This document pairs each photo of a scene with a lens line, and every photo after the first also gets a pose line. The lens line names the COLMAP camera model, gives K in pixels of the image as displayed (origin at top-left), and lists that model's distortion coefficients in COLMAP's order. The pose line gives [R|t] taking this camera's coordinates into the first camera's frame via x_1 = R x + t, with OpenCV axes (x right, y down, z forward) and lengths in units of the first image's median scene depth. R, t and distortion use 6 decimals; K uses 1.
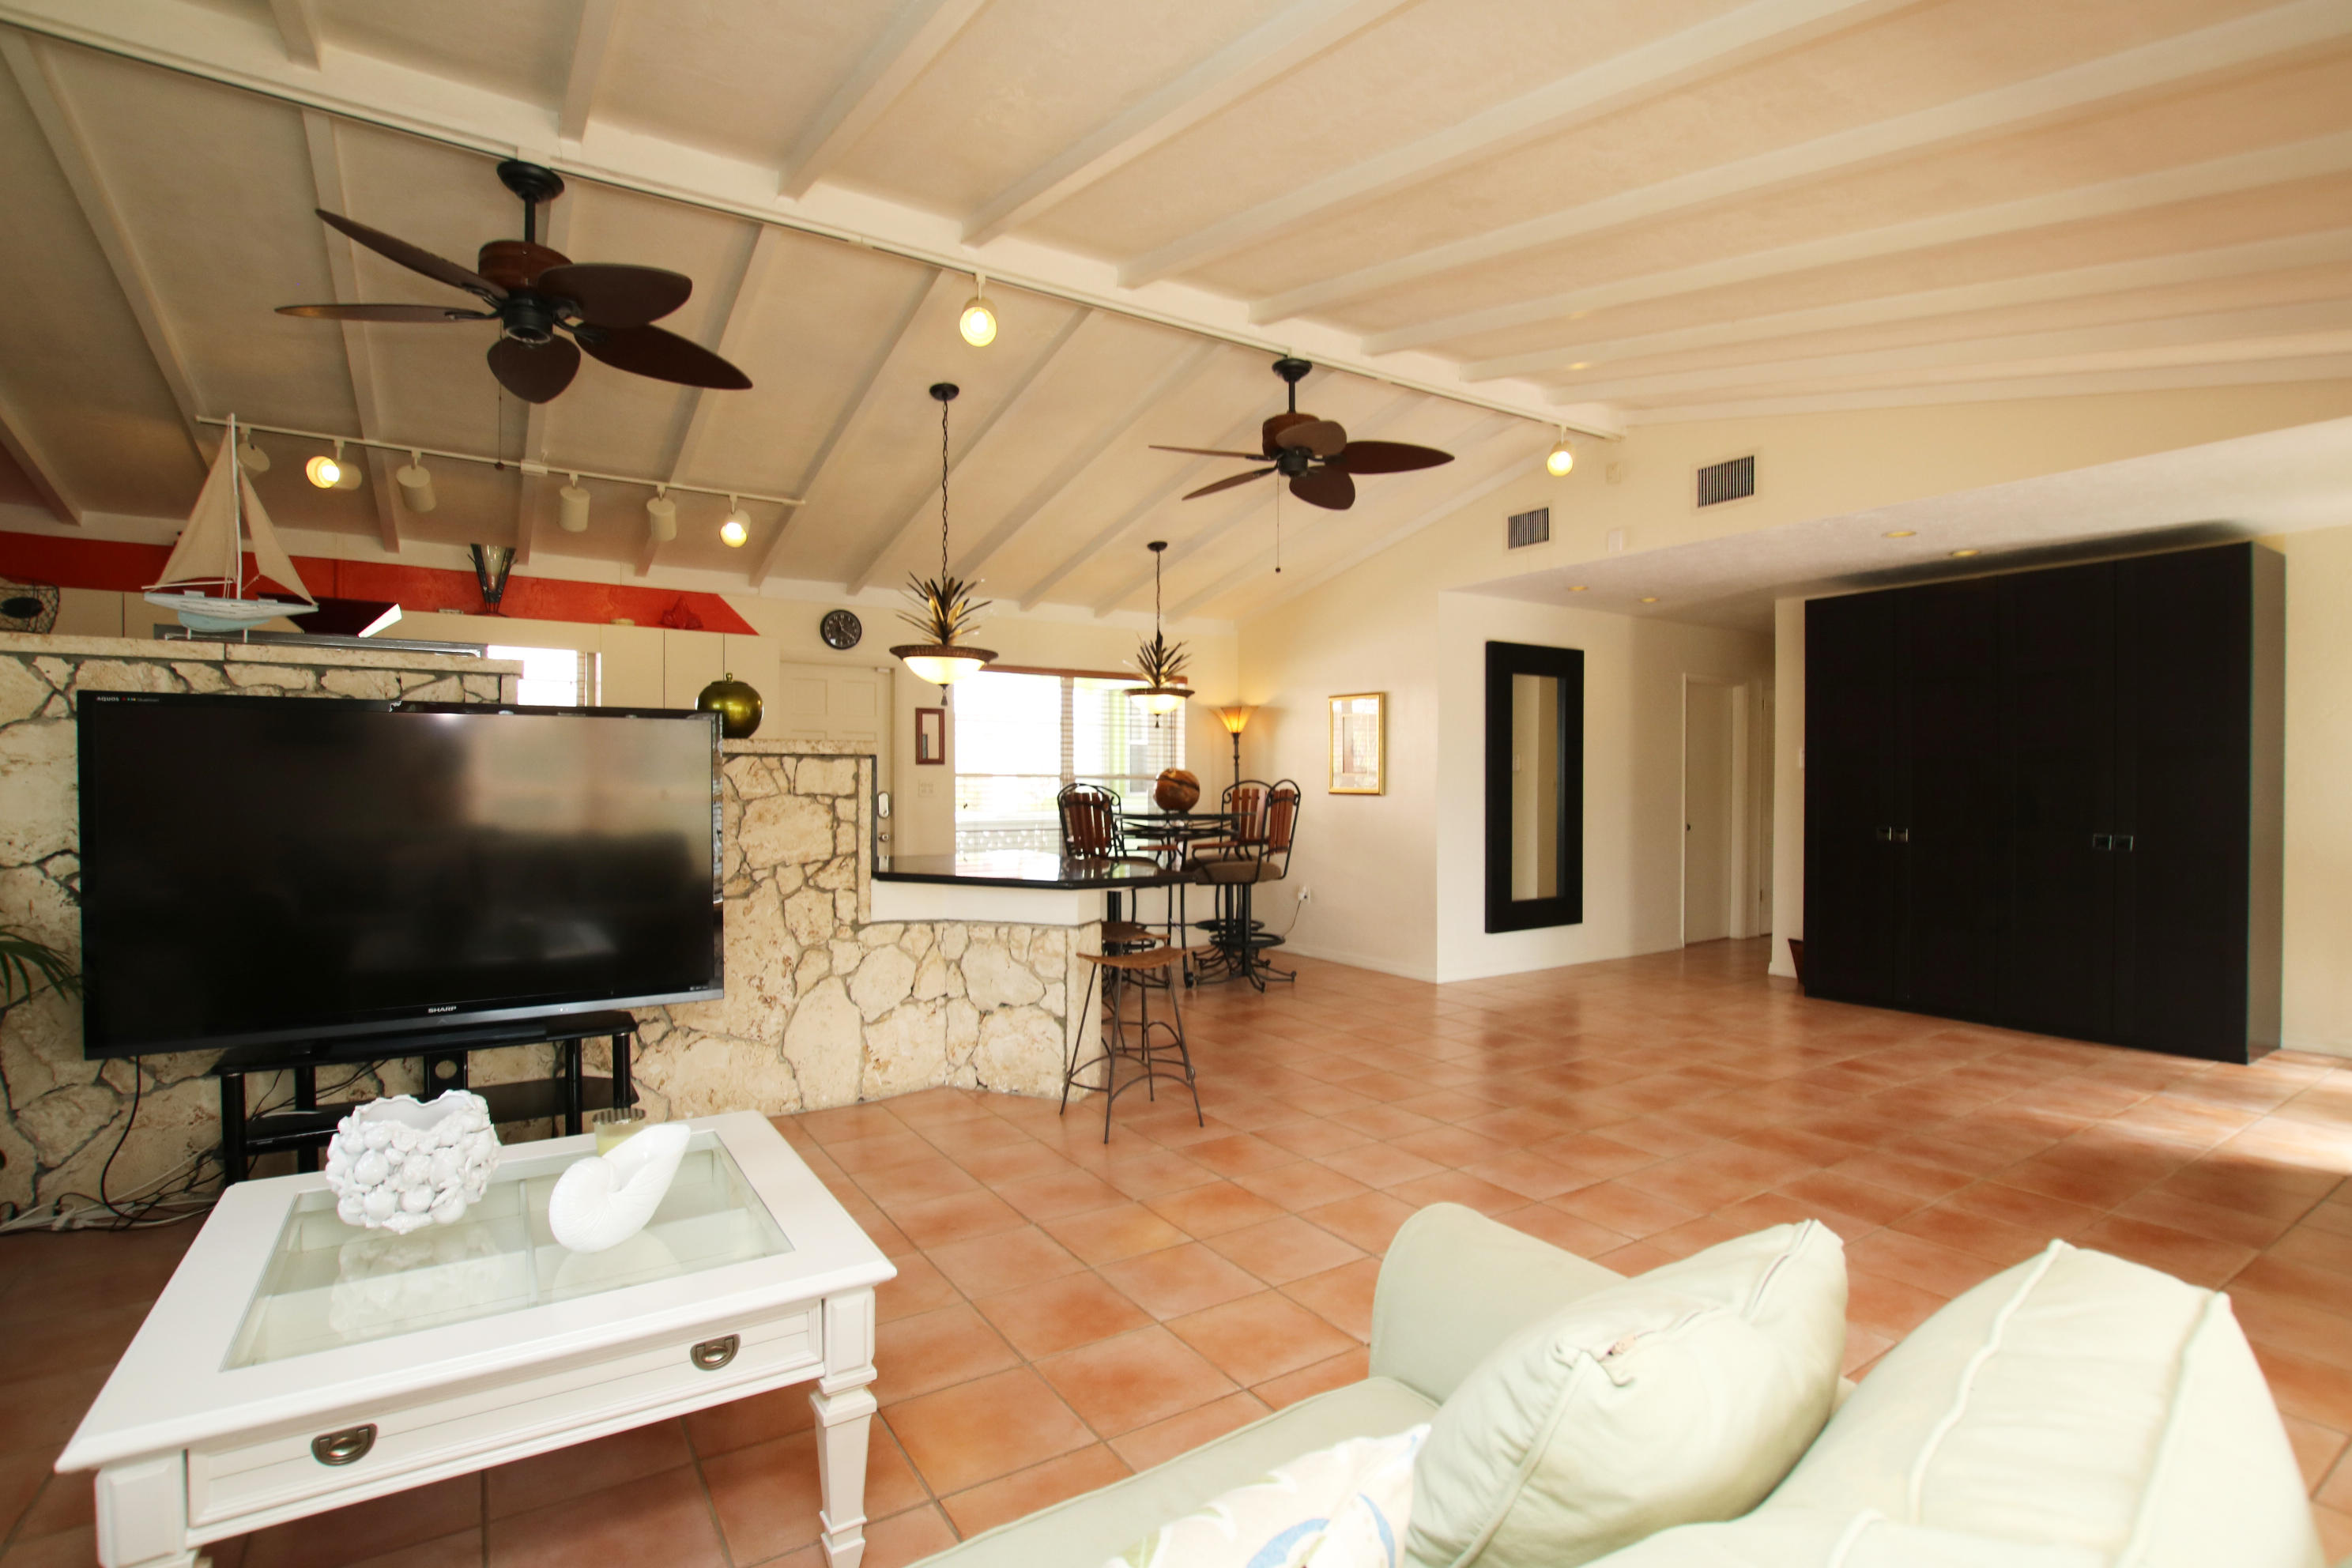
lens RADIAL K [[1097.9, 0, 1175.9], [0, 1097.9, 797.6], [0, 0, 1]] dist [-0.037369, 0.006145]
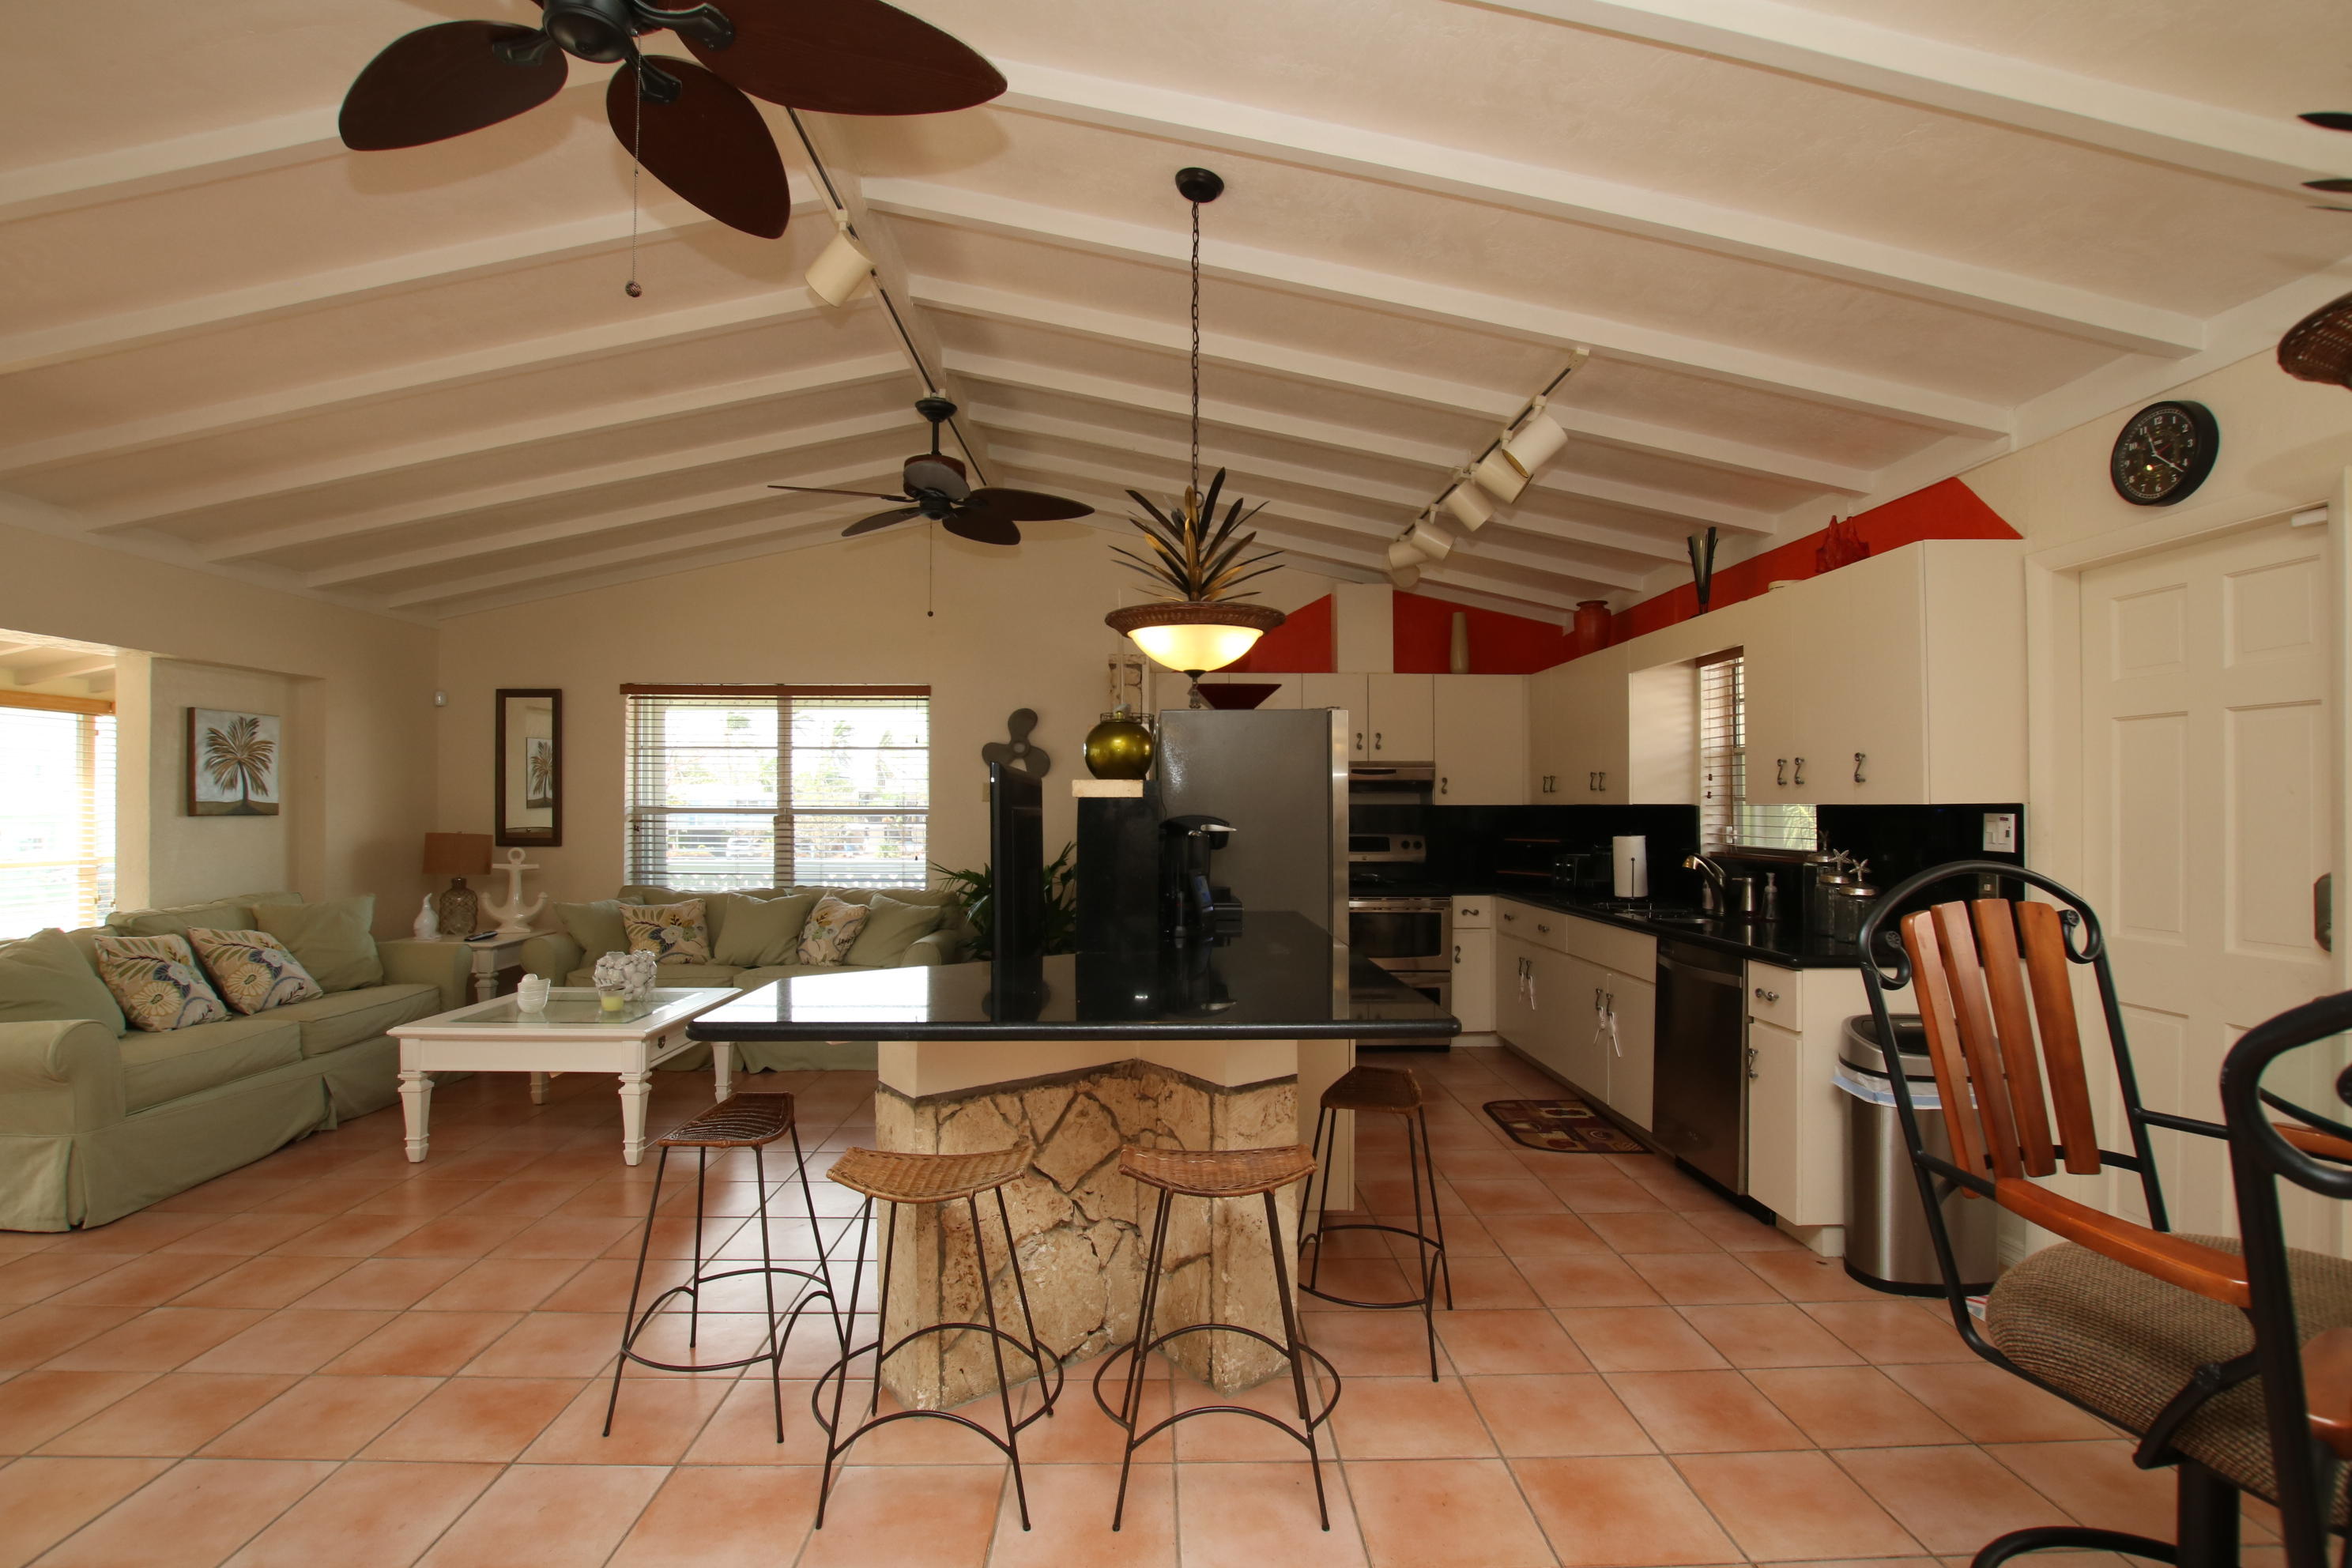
lens RADIAL K [[1097.9, 0, 1175.9], [0, 1097.9, 797.6], [0, 0, 1]] dist [-0.037369, 0.006145]
pose [[-0.527001, -0.009962, -0.849806, 0.333270], [-0.014037, 0.999897, -0.003017, -0.038451], [0.849749, 0.010339, -0.527086, 1.472734]]
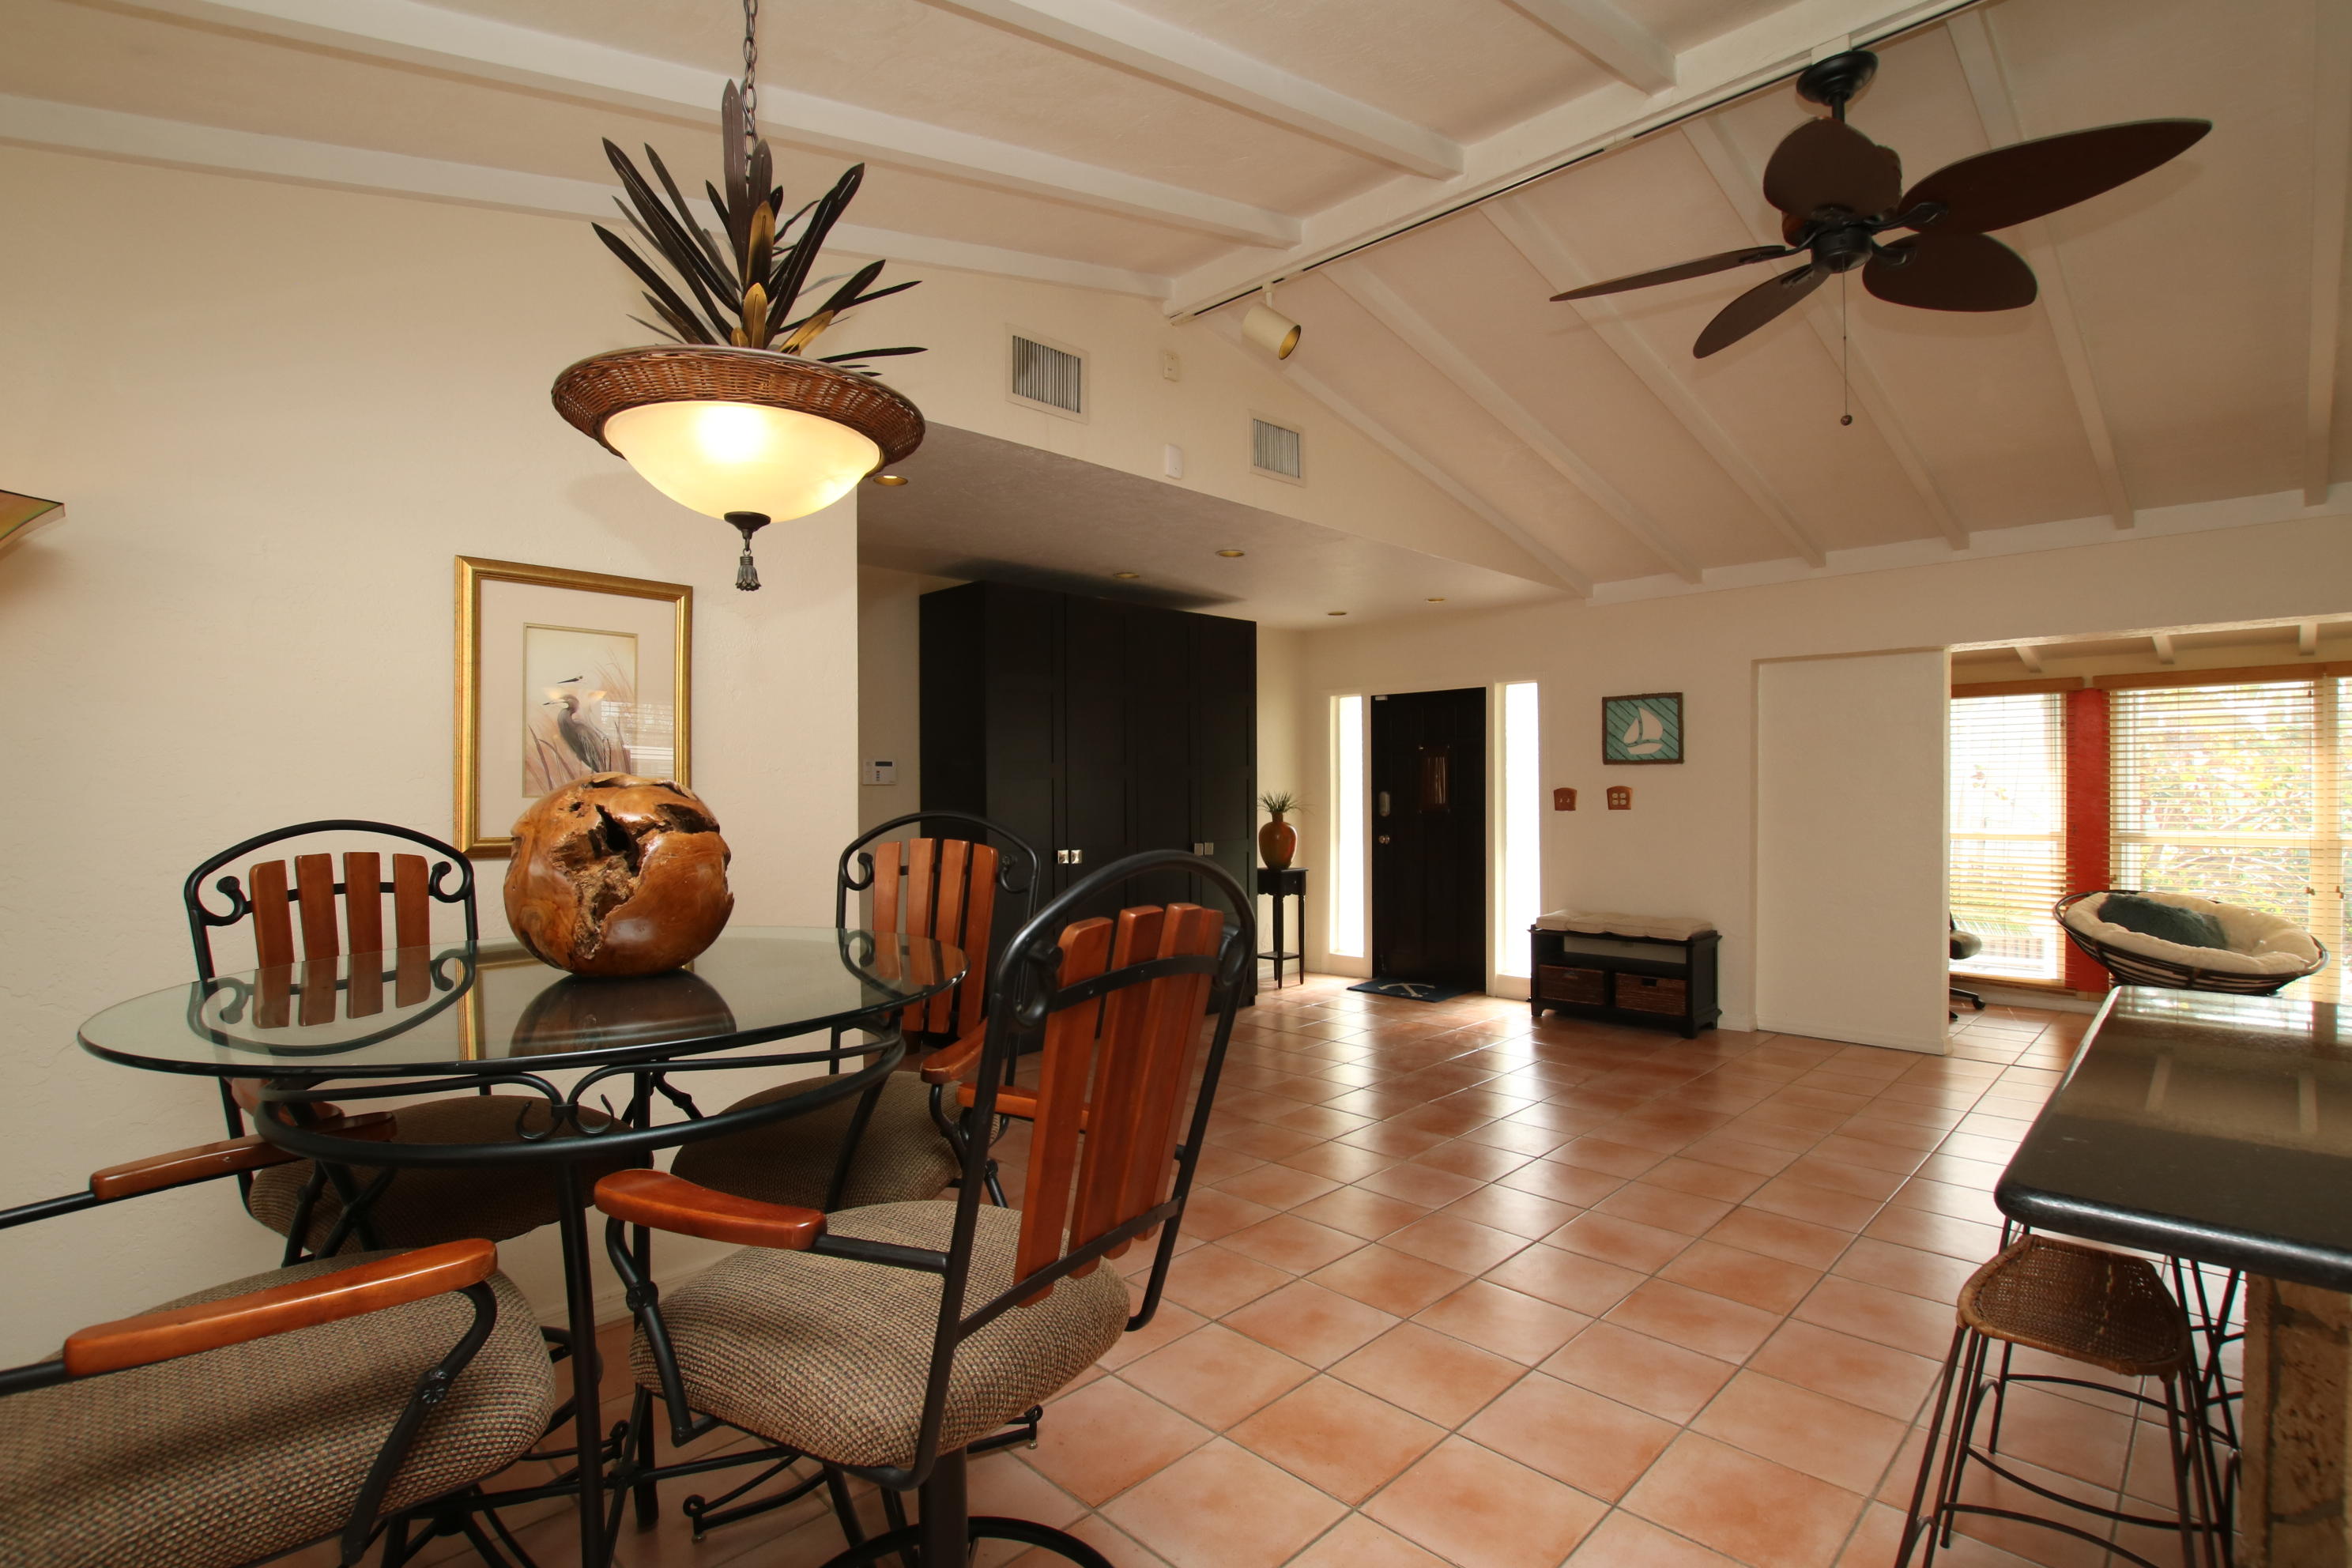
lens RADIAL K [[1097.9, 0, 1175.9], [0, 1097.9, 797.6], [0, 0, 1]] dist [-0.037369, 0.006145]
pose [[-0.201848, -0.008252, 0.979382, -0.393113], [0.017972, 0.999765, 0.012128, -0.037812], [-0.979252, 0.020050, -0.201652, 1.556747]]
